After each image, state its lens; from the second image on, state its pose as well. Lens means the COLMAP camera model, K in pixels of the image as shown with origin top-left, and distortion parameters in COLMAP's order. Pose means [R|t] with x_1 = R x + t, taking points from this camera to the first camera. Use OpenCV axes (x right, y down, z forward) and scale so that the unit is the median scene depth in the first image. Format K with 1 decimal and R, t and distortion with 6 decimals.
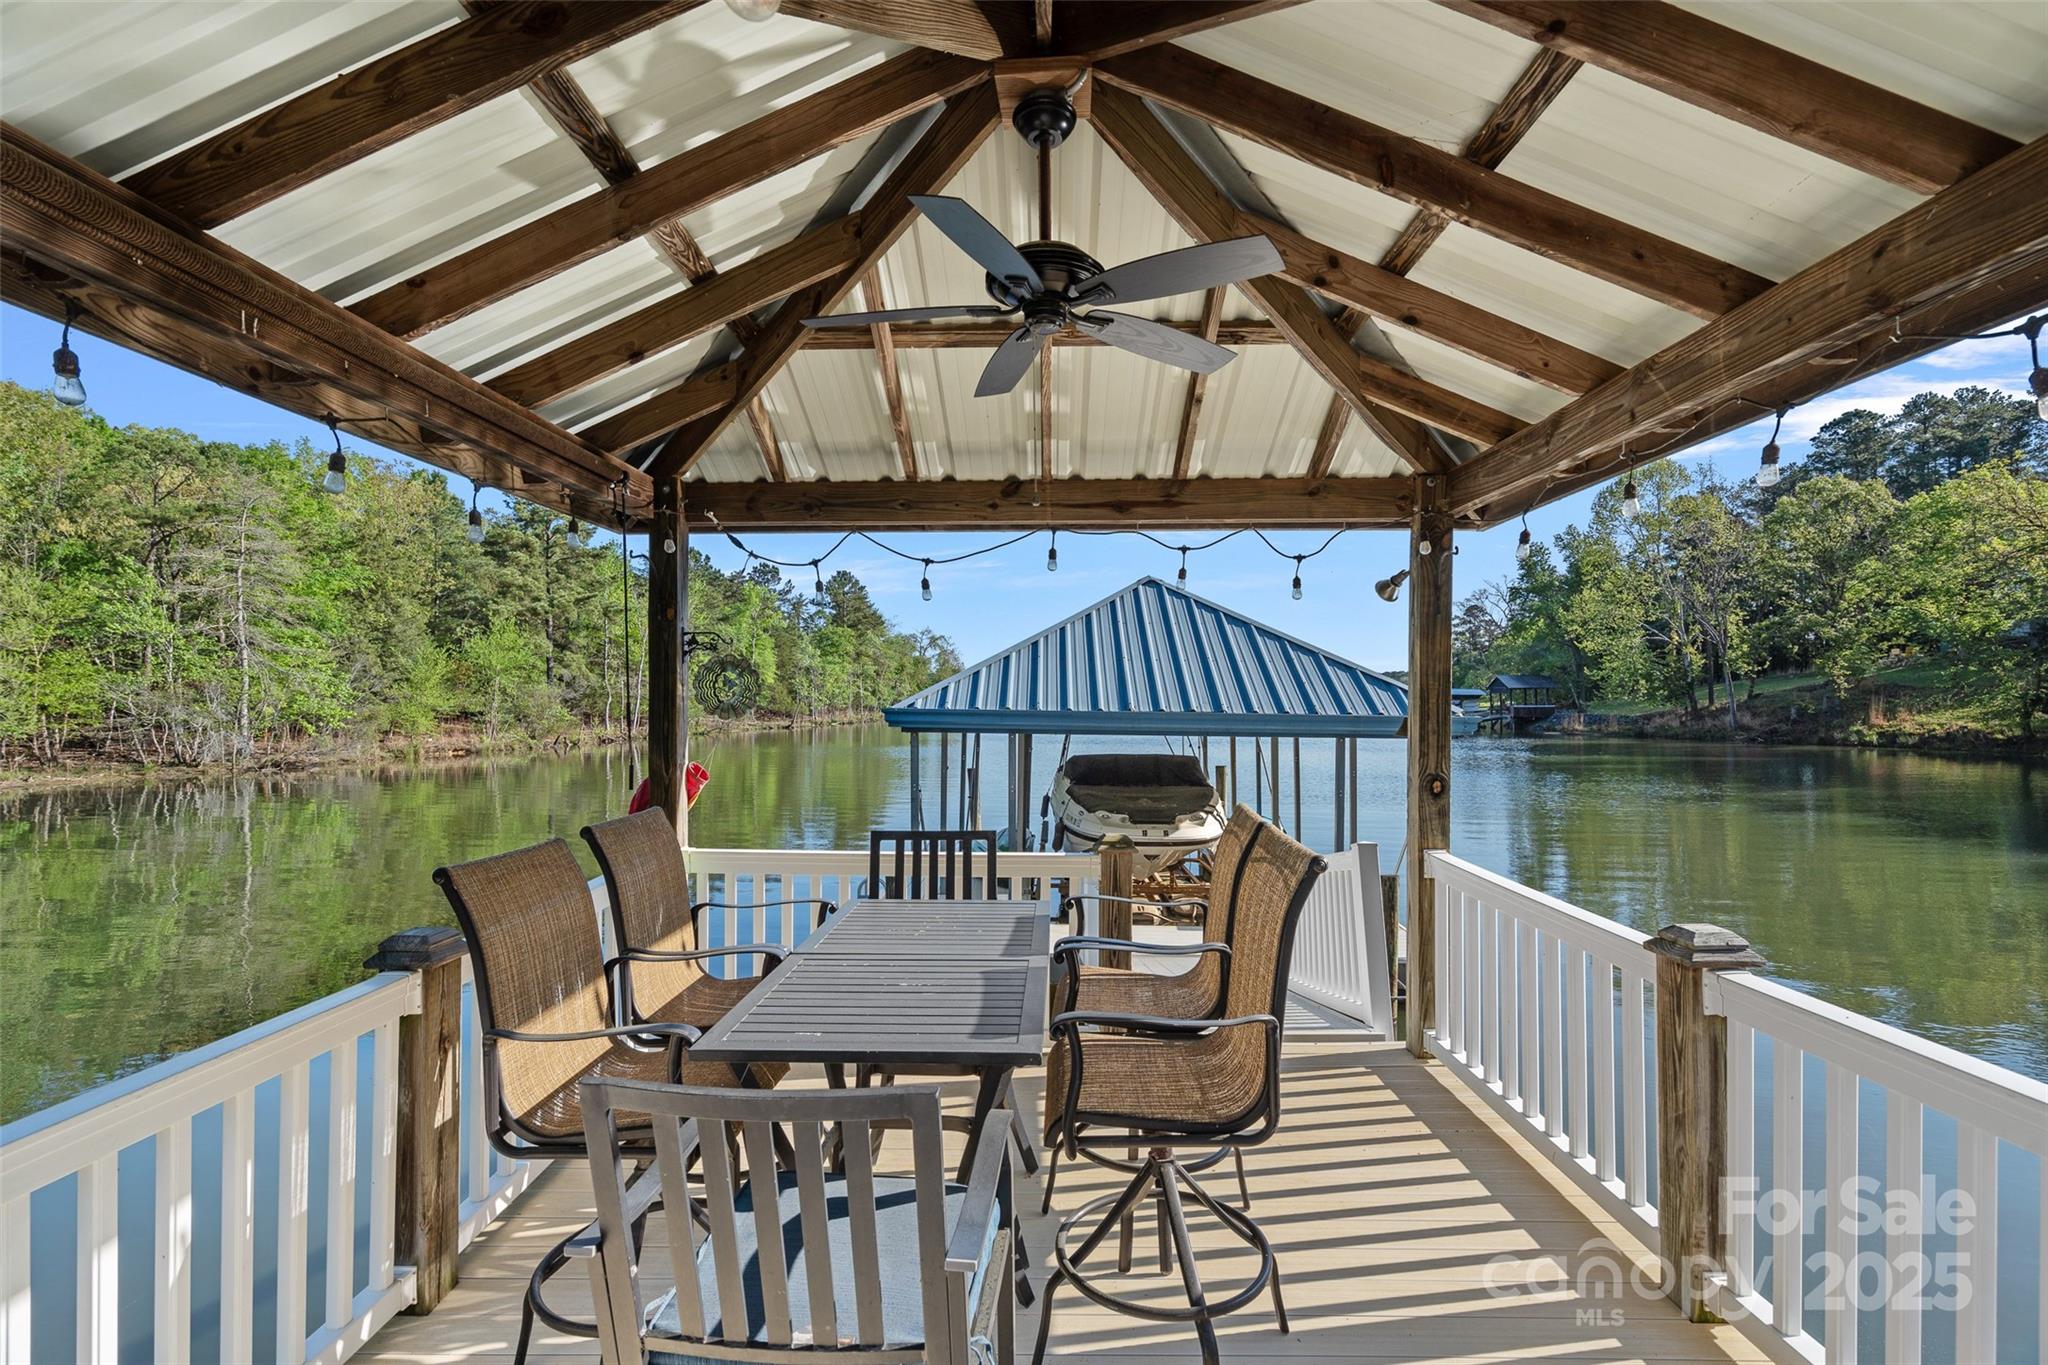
lens RADIAL K [[969.8, 0, 1014.8], [0, 969.8, 712.2], [0, 0, 1]] dist [-0.001281, -0.000665]
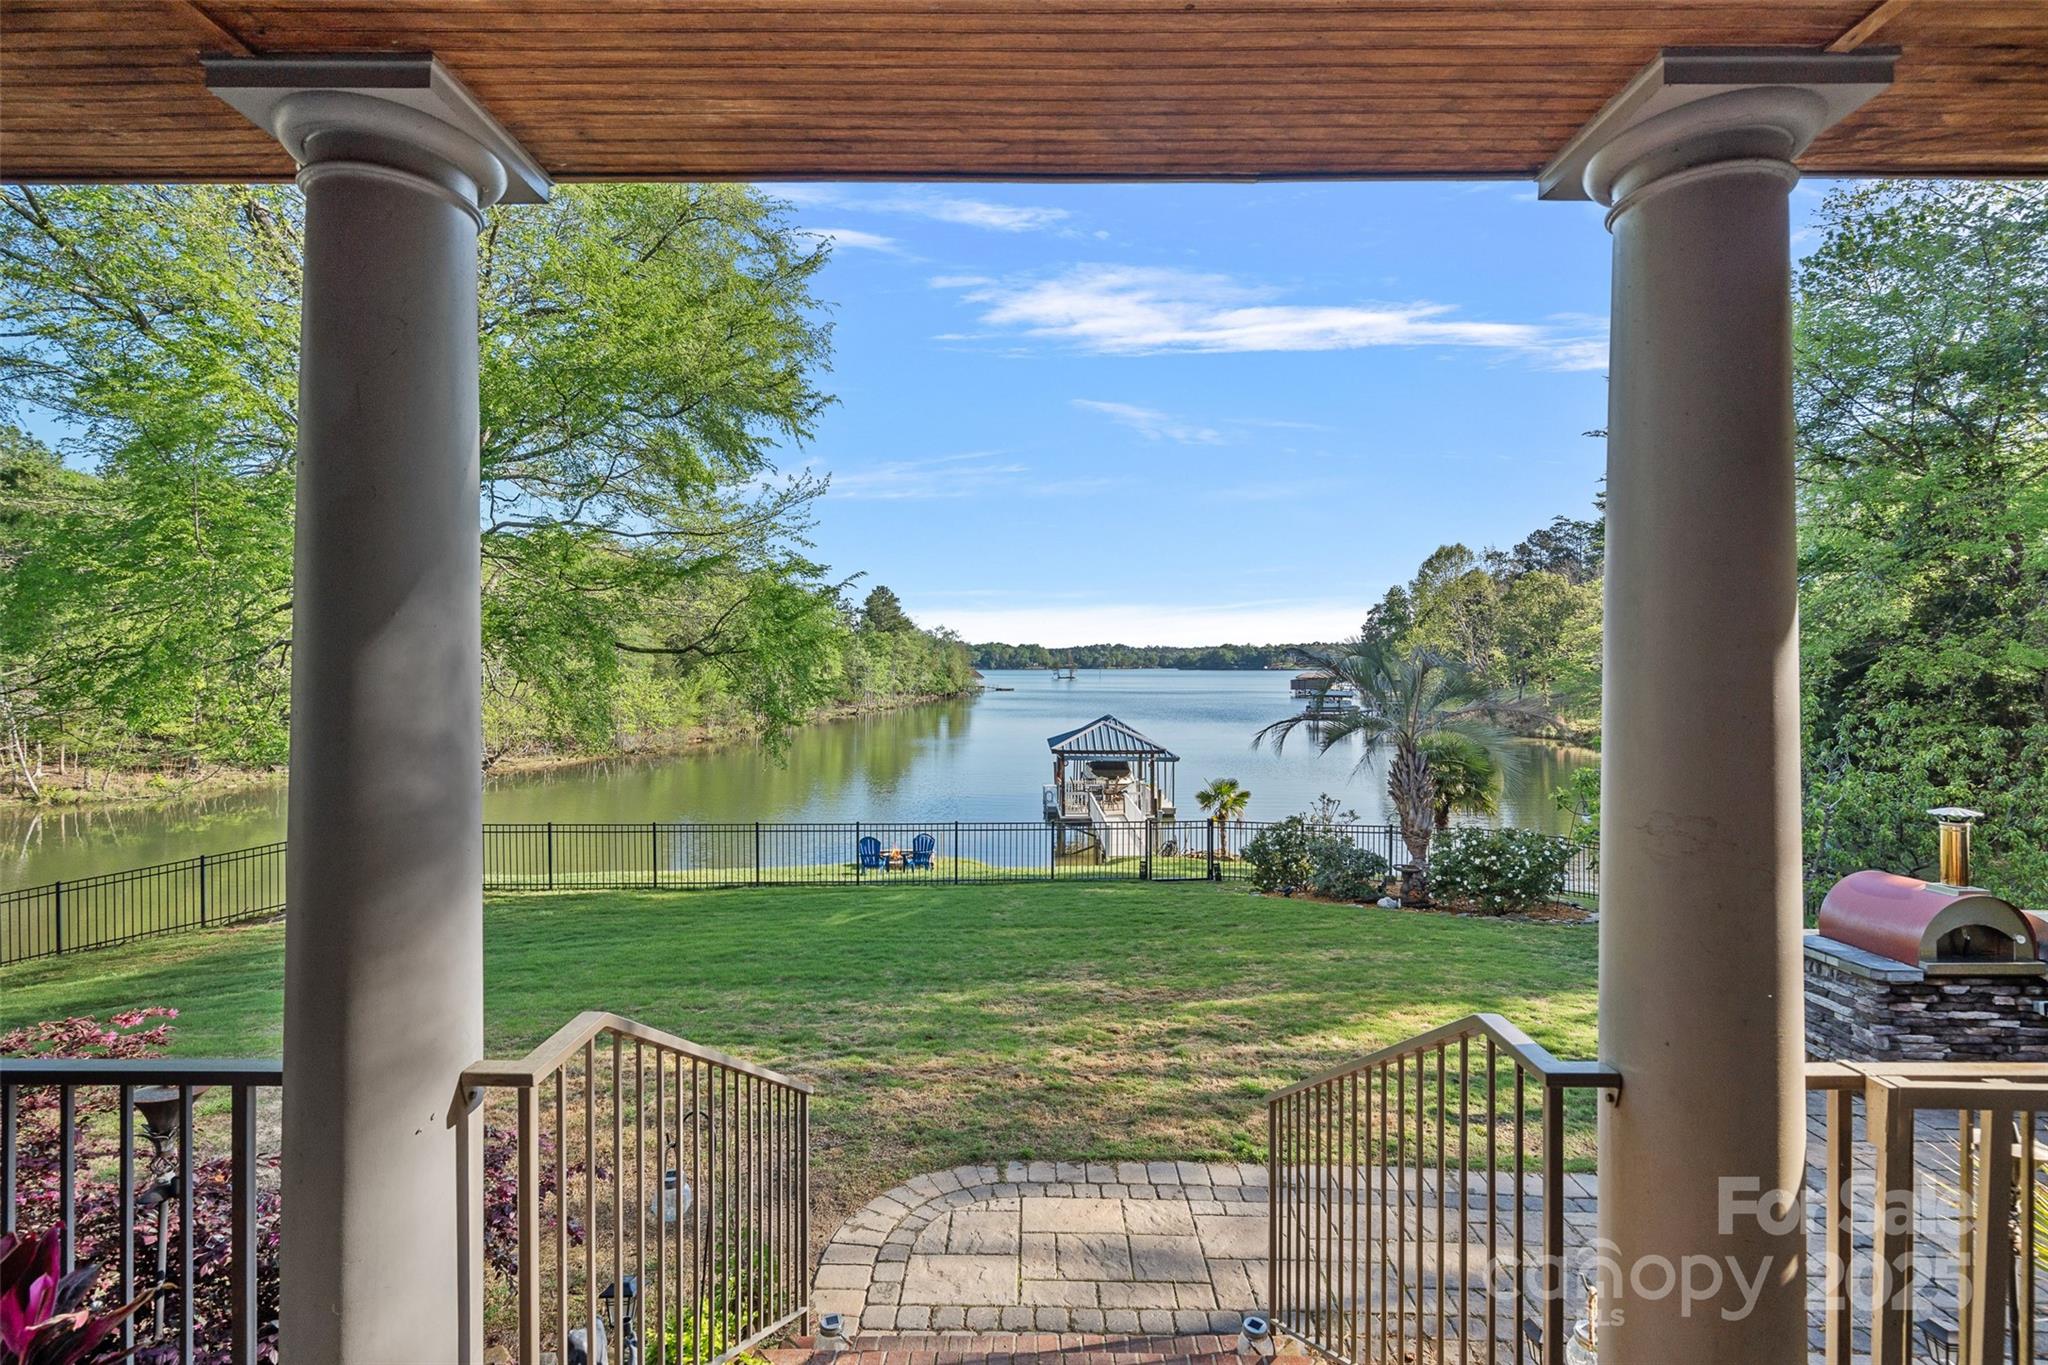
lens RADIAL K [[957.3, 0, 1024.0], [0, 957.3, 682.5], [0, 0, 1]] dist [-0.003661, 0.000356]
pose [[0.999501, 0.004520, 0.031261, -0.066636], [-0.004672, 0.999978, 0.004802, -0.059004], [-0.031239, -0.004945, 0.999500, -0.560588]]
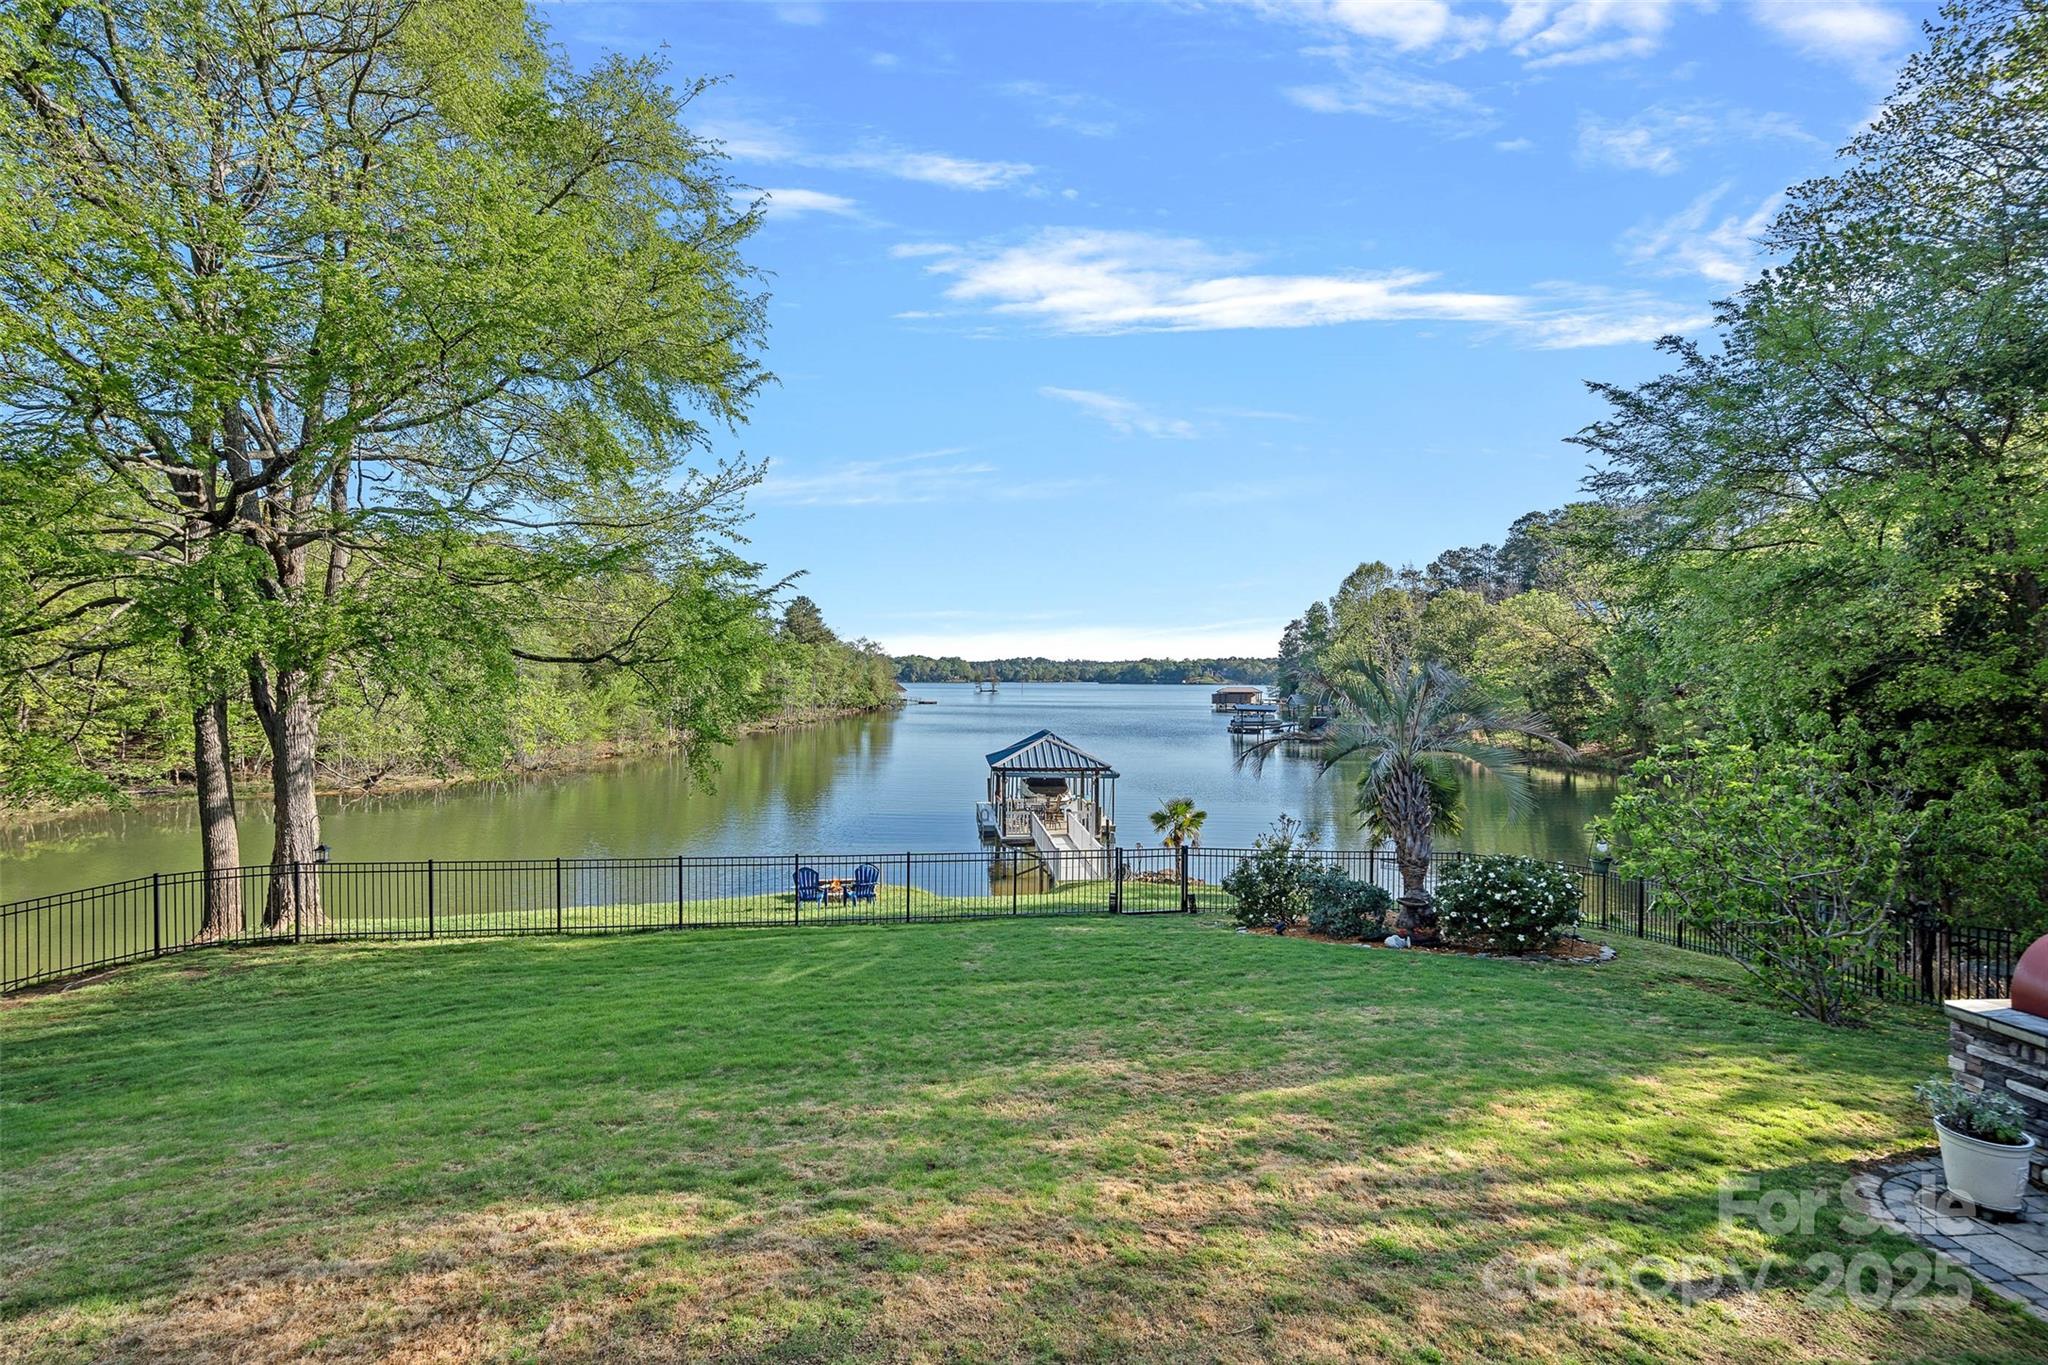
lens RADIAL K [[958.0, 0, 1027.7], [0, 958.0, 695.0], [0, 0, 1]] dist [-0.001239, -0.000341]
pose [[0.993077, 0.008591, 0.117149, -0.075740], [-0.009048, 0.999953, 0.003363, -0.059181], [-0.117115, -0.004399, 0.993109, -0.534512]]
